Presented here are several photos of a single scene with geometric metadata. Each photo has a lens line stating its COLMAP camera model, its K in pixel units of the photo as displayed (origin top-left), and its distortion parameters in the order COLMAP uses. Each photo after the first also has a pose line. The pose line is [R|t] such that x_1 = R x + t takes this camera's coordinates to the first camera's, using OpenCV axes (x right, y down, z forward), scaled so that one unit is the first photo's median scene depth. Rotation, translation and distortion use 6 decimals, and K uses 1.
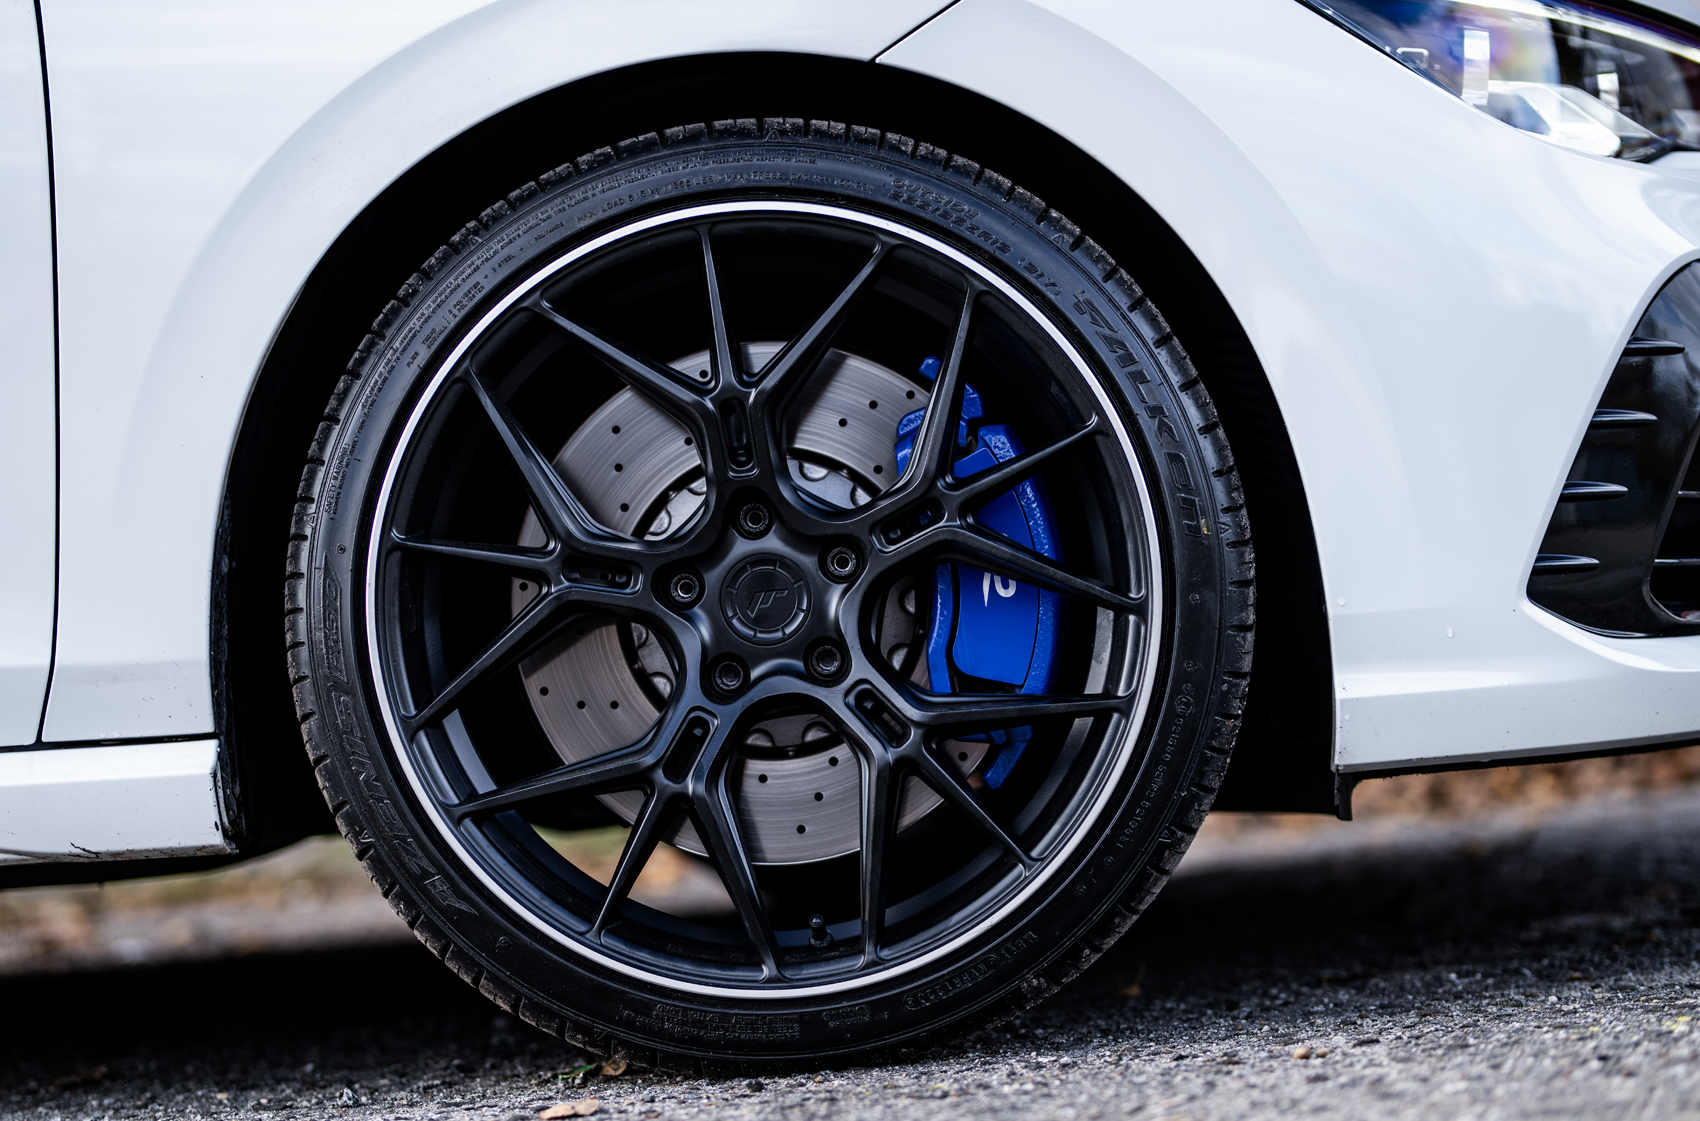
lens RADIAL K [[4054.3, 0, 853.2], [0, 4054.3, 560.3], [0, 0, 1]] dist [-0.006689, 0.000000]
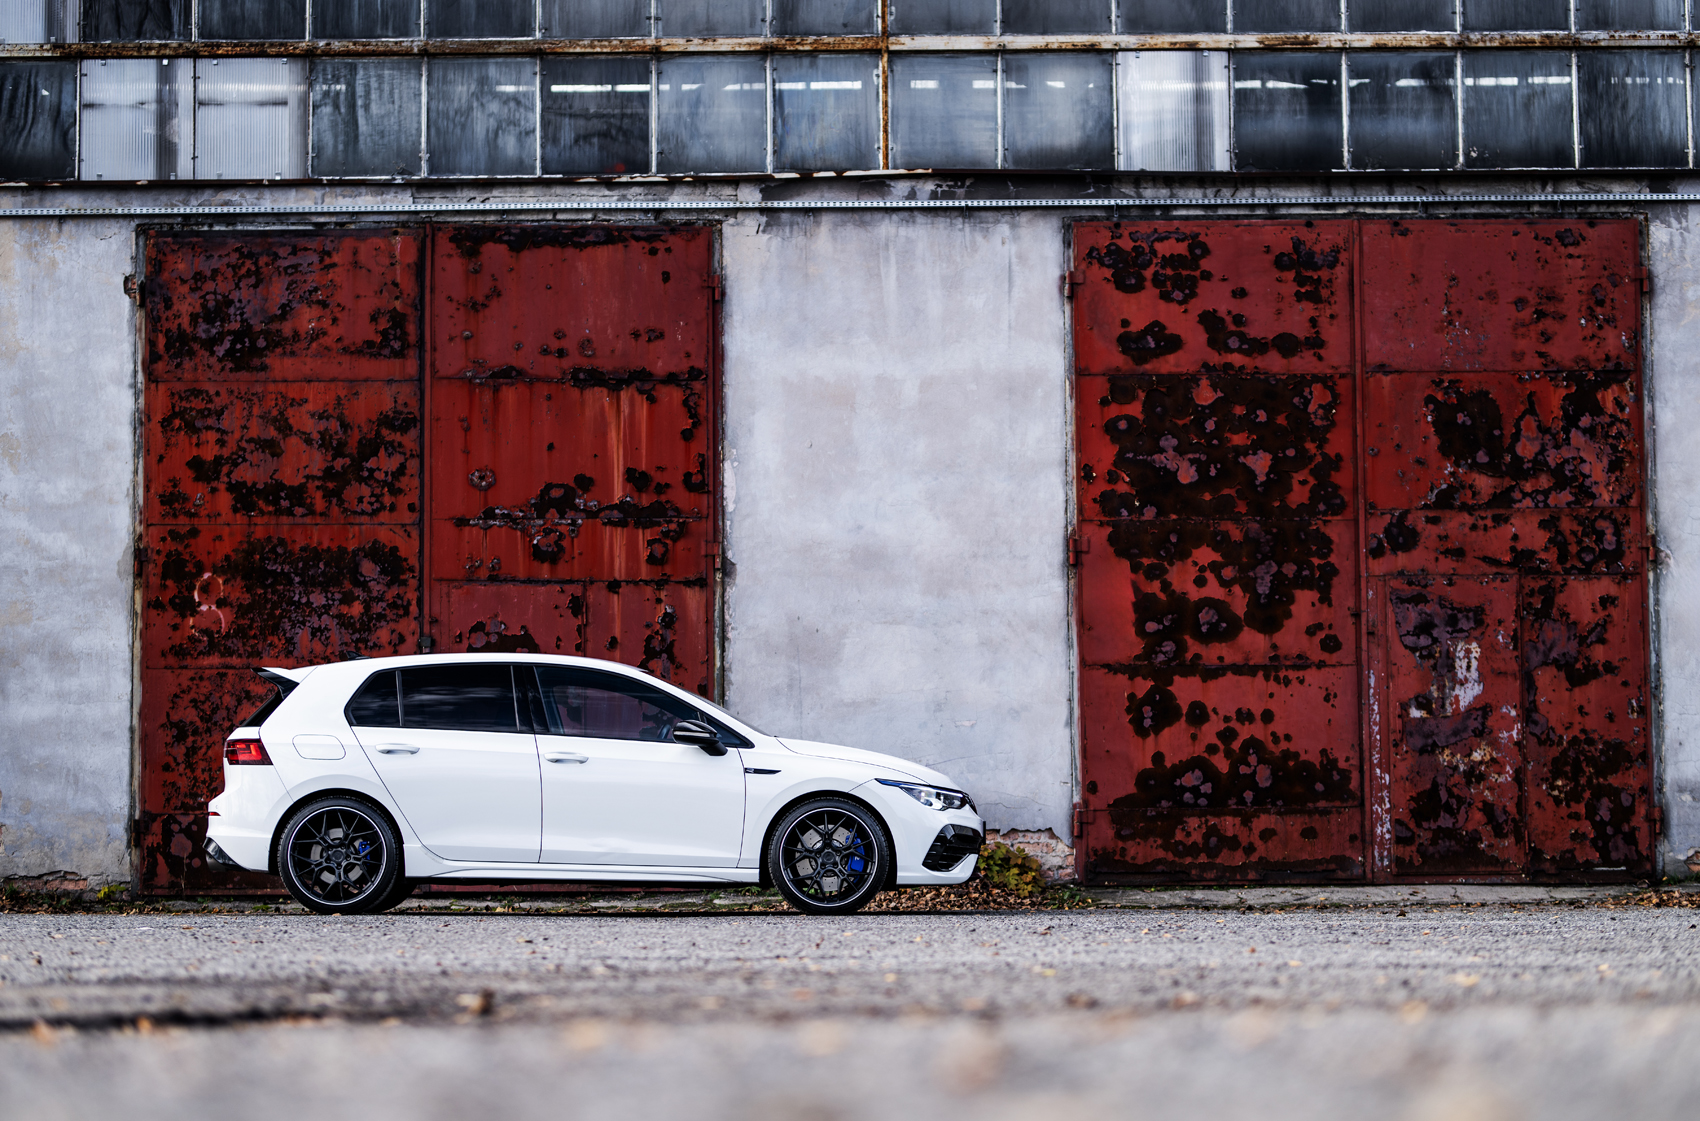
lens RADIAL K [[4054.3, 0, 876.1], [0, 4054.3, 567.9], [0, 0, 1]] dist [-0.006689, 0.000000]
pose [[0.992268, 0.092758, 0.082459, -0.650604], [-0.087387, 0.993951, -0.066527, -0.034359], [-0.088132, 0.058807, 0.994371, -7.113086]]
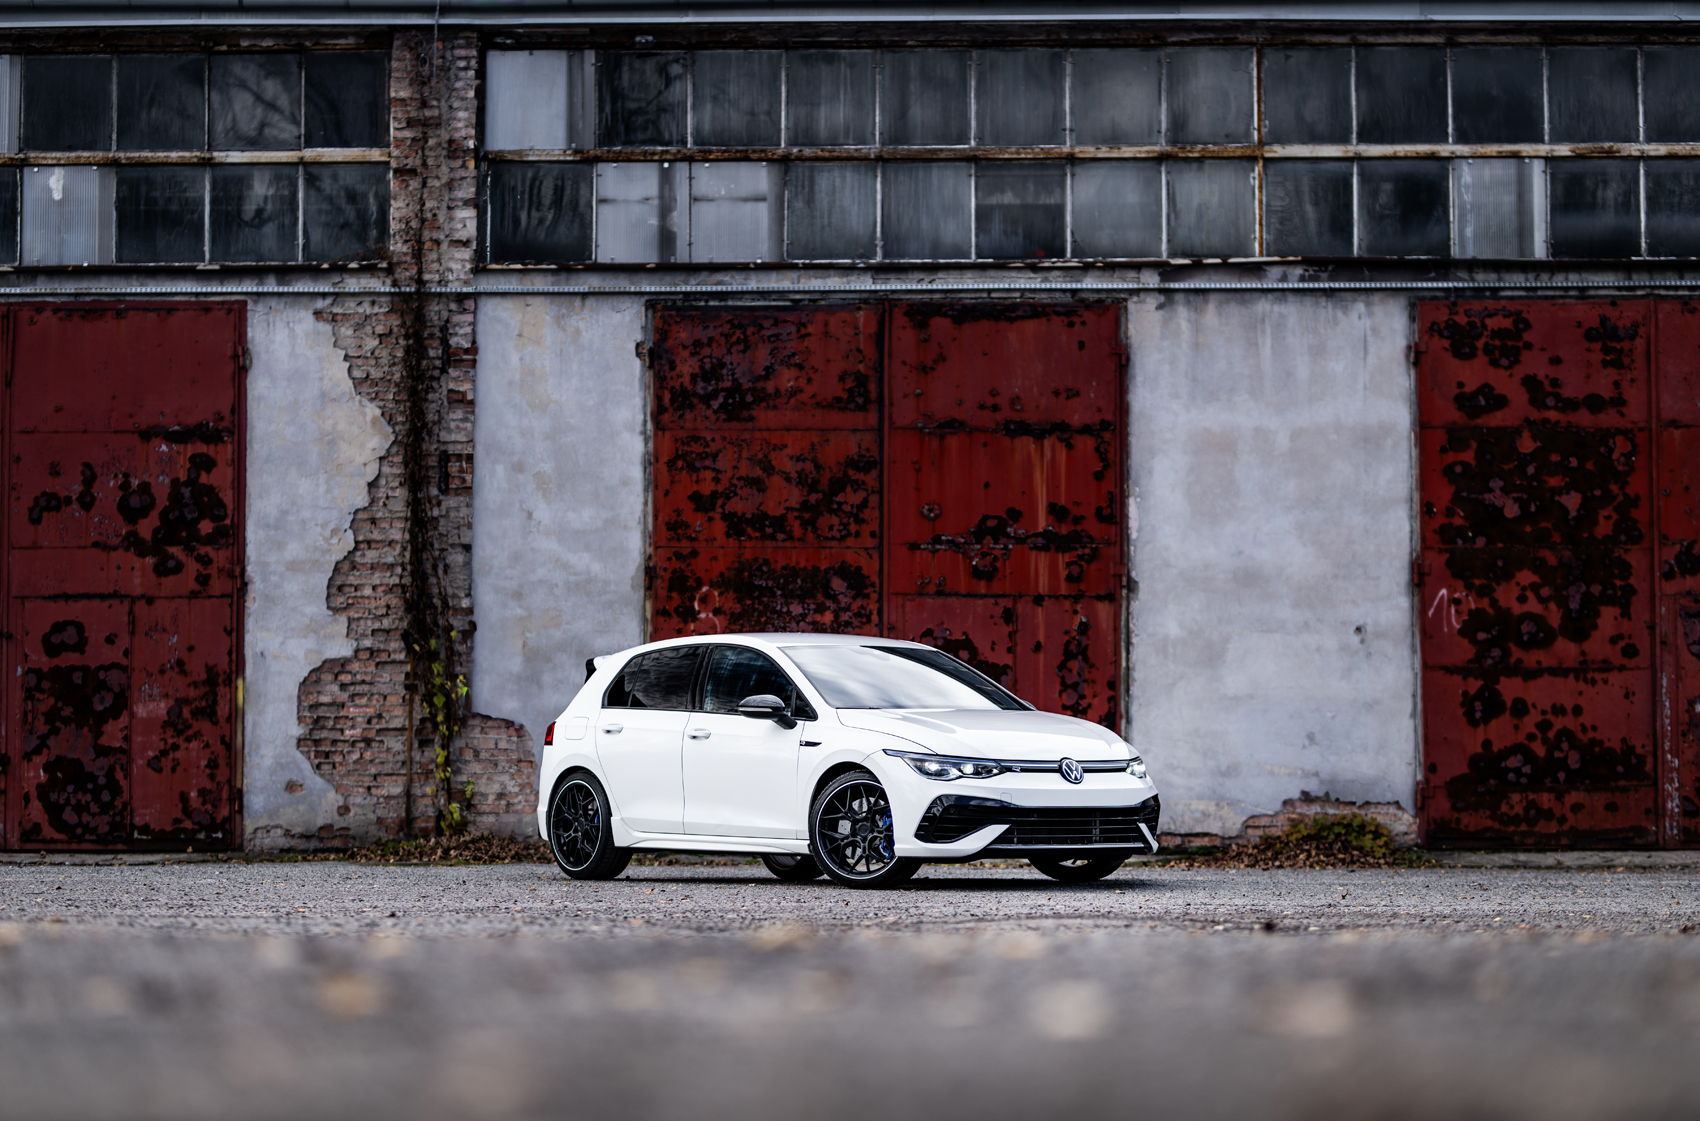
lens RADIAL K [[4054.3, 0, 845.7], [0, 4054.3, 559.0], [0, 0, 1]] dist [-0.006689, 0.000000]
pose [[0.994078, 0.097451, 0.048076, -1.603881], [-0.094991, 0.994168, -0.051051, -0.042847], [-0.052770, 0.046182, 0.997538, -9.166709]]
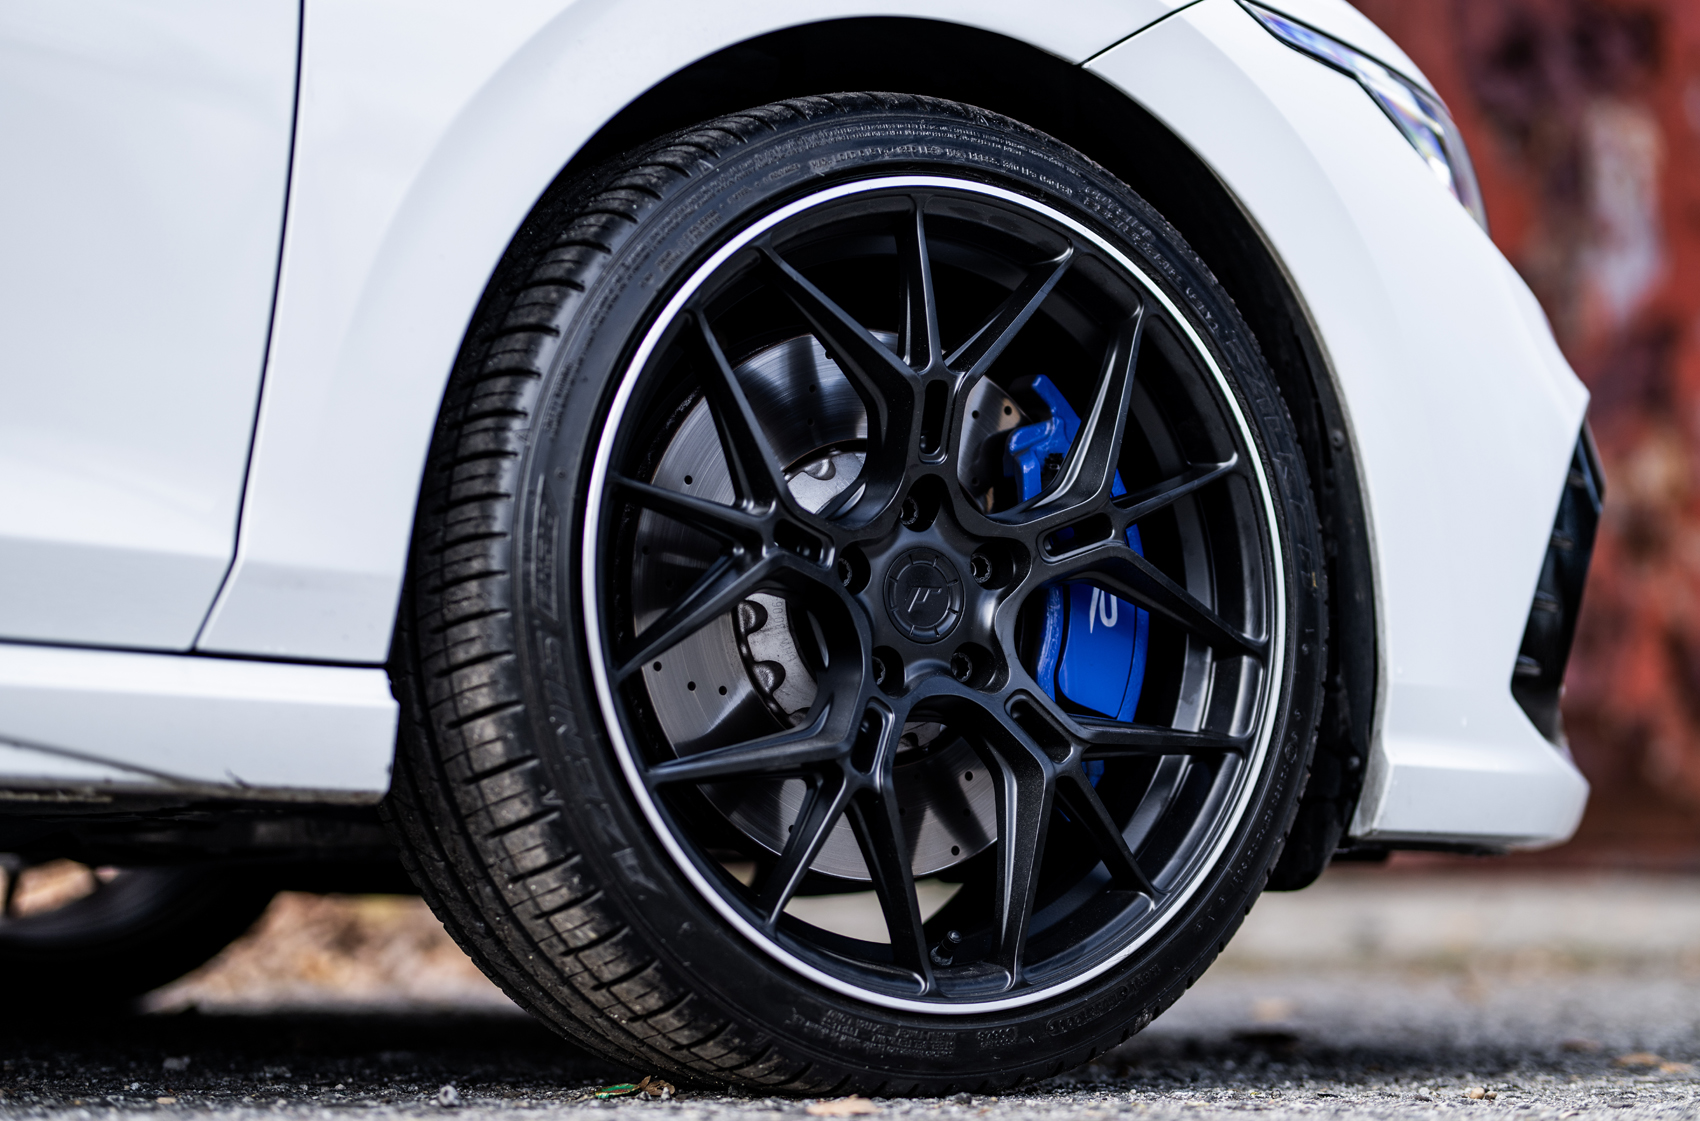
lens RADIAL K [[4054.3, 0, 845.8], [0, 4054.3, 558.1], [0, 0, 1]] dist [-0.006689, 0.000000]
pose [[0.815689, 0.140117, 0.561266, -0.572875], [-0.088497, 0.989027, -0.118292, 0.115416], [-0.571682, 0.046819, 0.819138, 0.232520]]
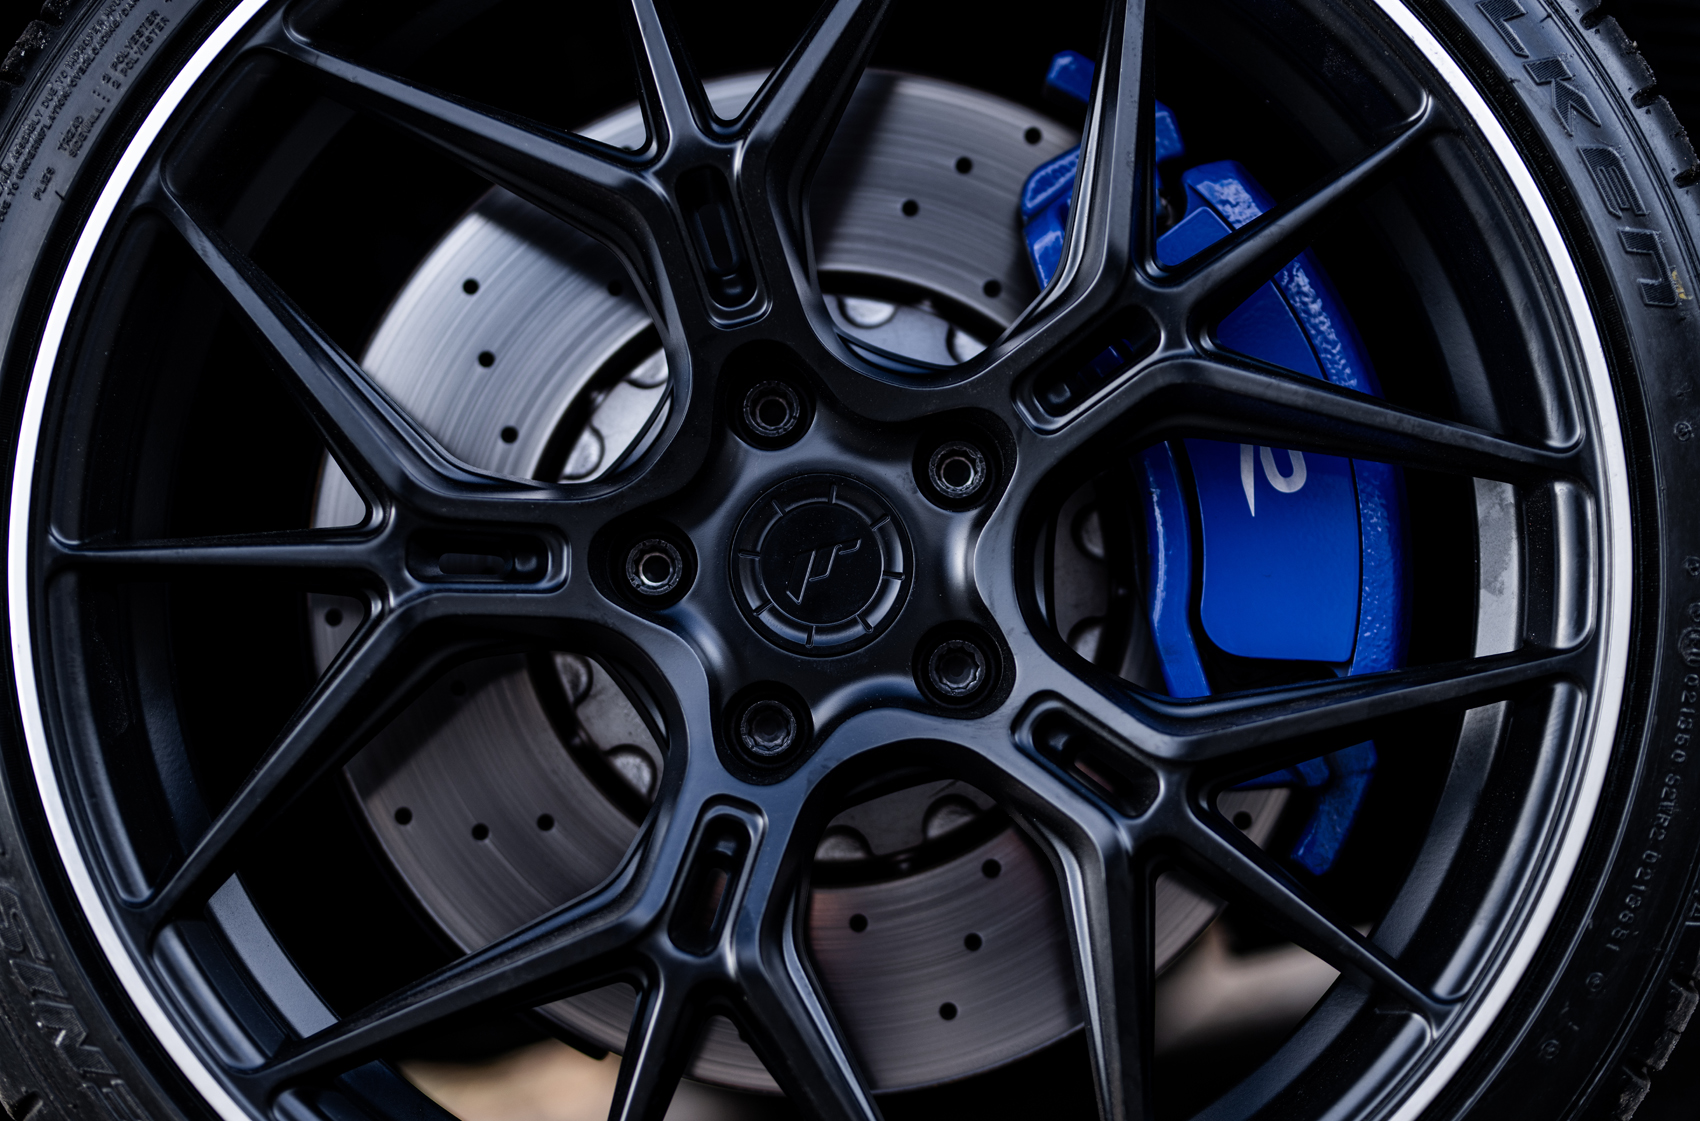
lens RADIAL K [[4054.3, 0, 851.4], [0, 4054.3, 565.7], [0, 0, 1]] dist [-0.006689, 0.000000]
pose [[0.988340, -0.144070, 0.049271, -0.042506], [0.145881, 0.988670, -0.035361, 0.028112], [-0.043619, 0.042137, 0.998159, 0.504223]]
